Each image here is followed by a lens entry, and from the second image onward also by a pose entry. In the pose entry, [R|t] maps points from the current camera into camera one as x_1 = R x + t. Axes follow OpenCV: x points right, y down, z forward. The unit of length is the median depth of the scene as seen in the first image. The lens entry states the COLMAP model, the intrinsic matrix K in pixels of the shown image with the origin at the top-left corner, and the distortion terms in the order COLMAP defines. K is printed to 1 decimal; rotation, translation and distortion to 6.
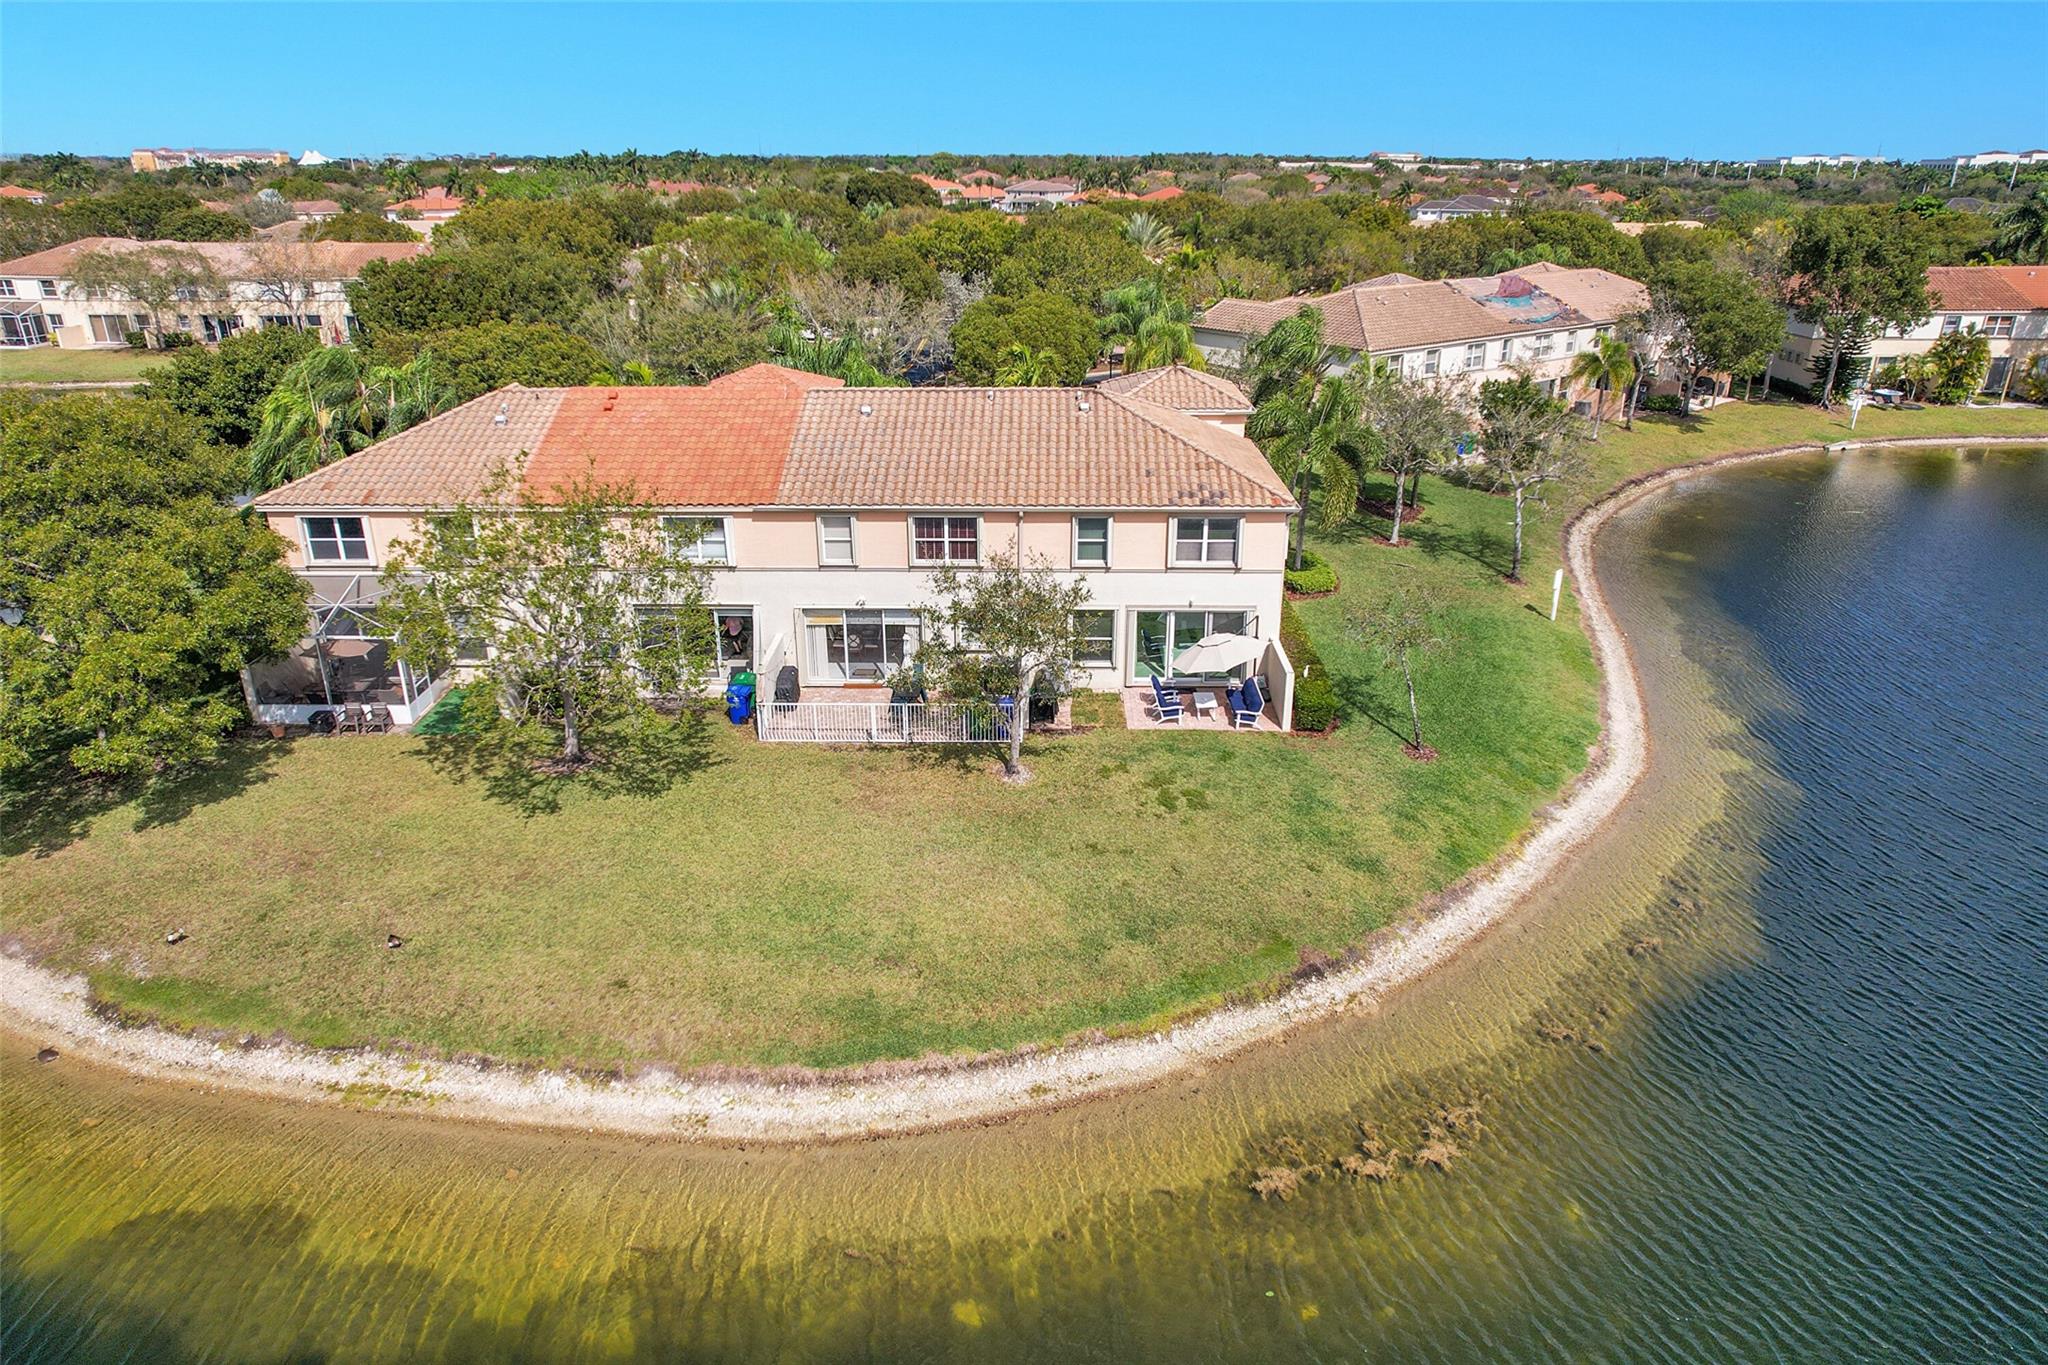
lens RADIAL K [[1289.0, 0, 1026.0], [0, 1289.0, 666.1], [0, 0, 1]] dist [-0.066418, 0.056971]
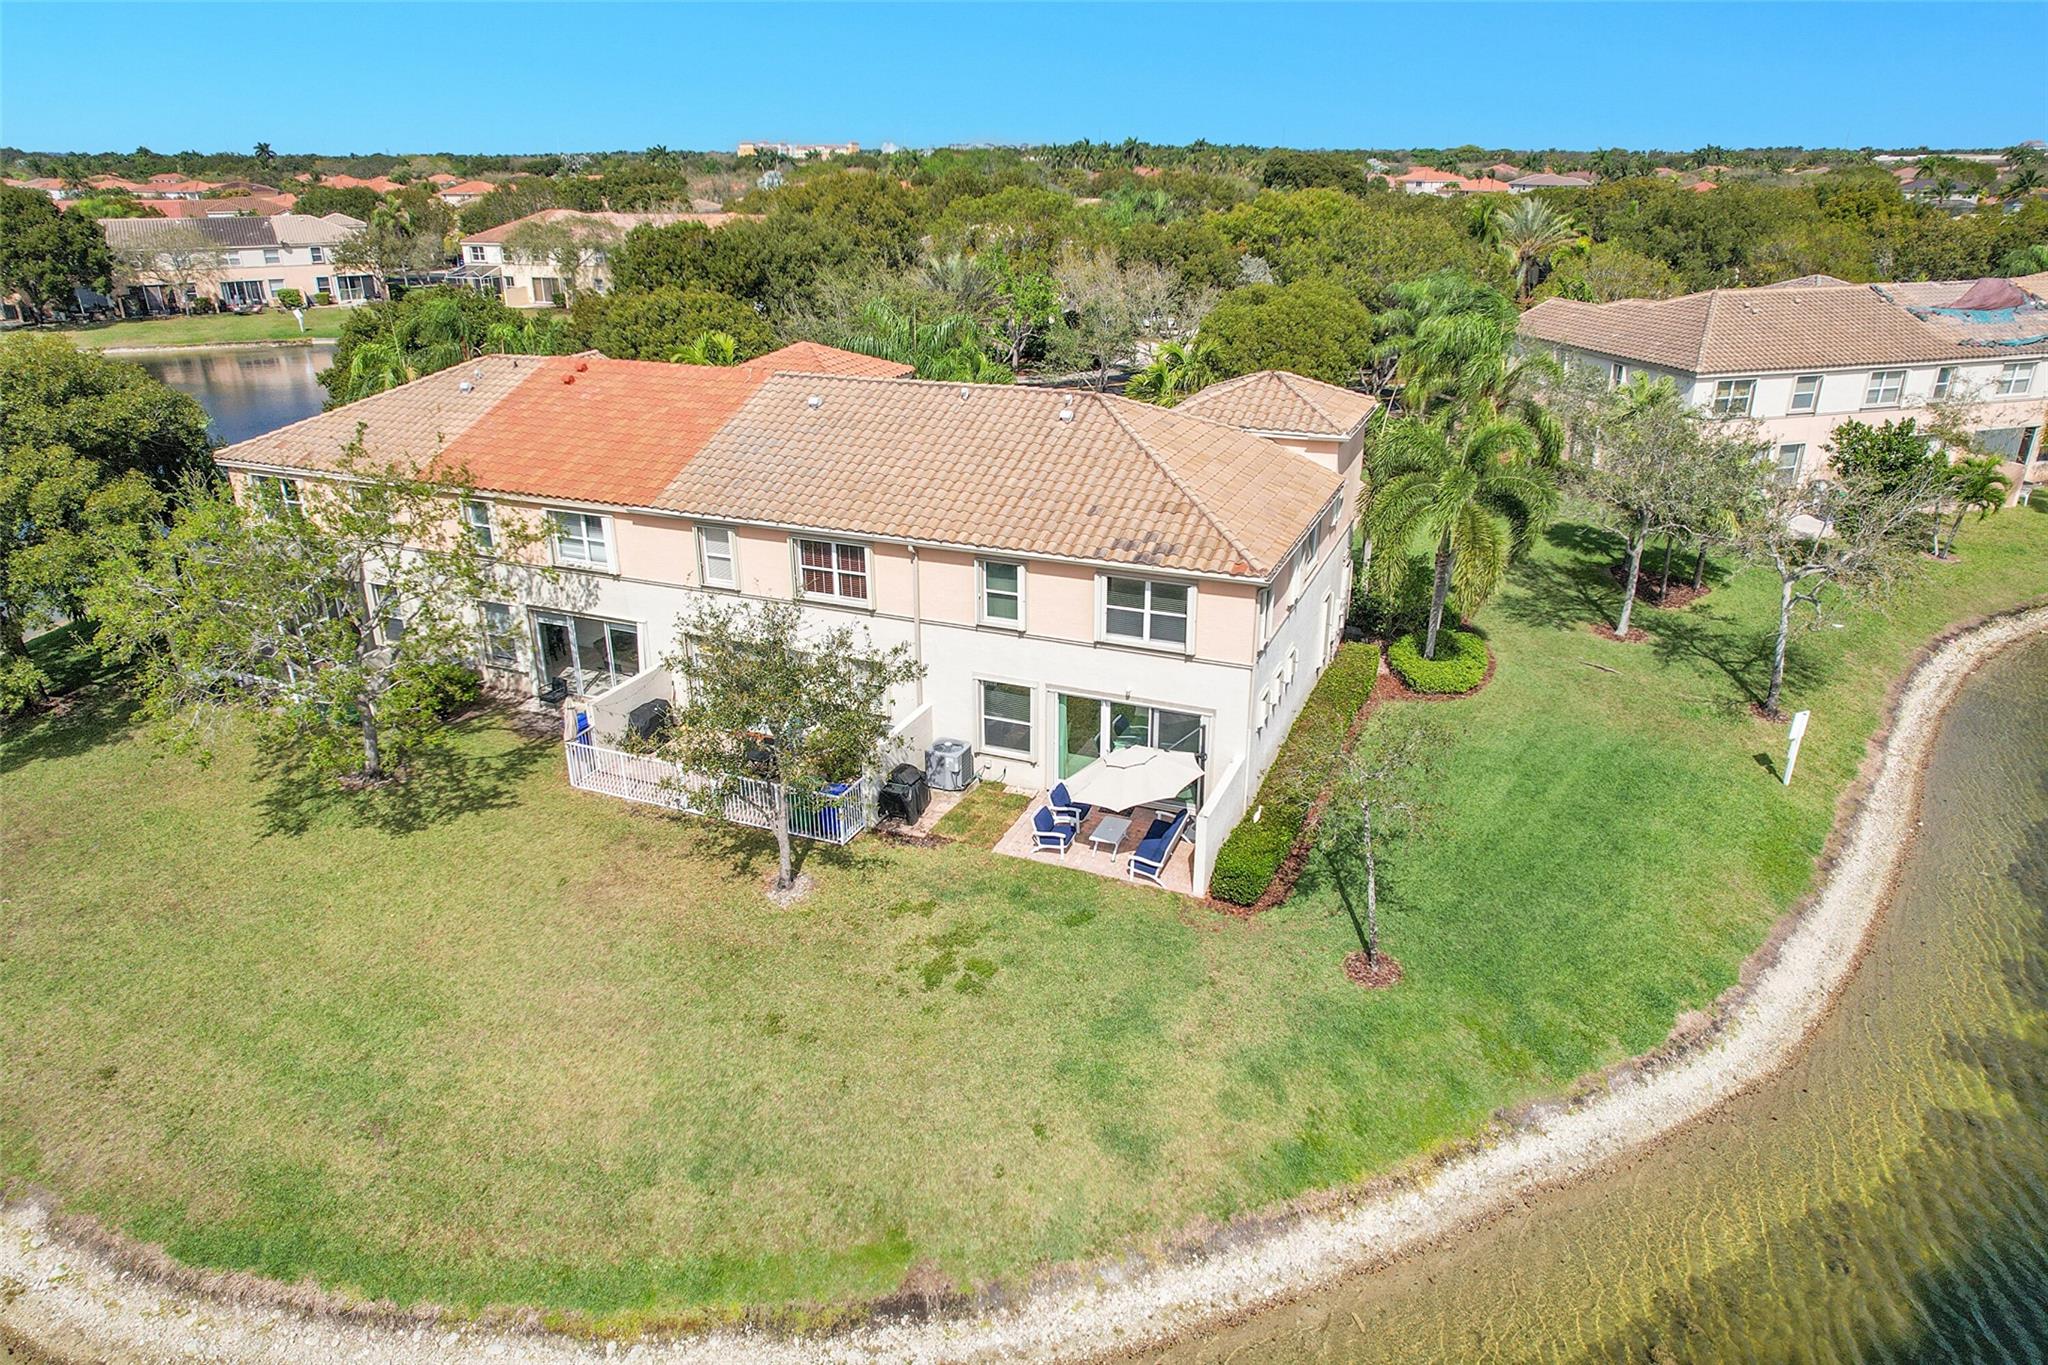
lens RADIAL K [[1289.0, 0, 1030.6], [0, 1289.0, 683.4], [0, 0, 1]] dist [-0.066418, 0.056971]
pose [[0.928931, 0.138658, -0.343309, 0.330150], [-0.133096, 0.990302, 0.039839, -0.077129], [0.345503, 0.008686, 0.938377, 0.300462]]
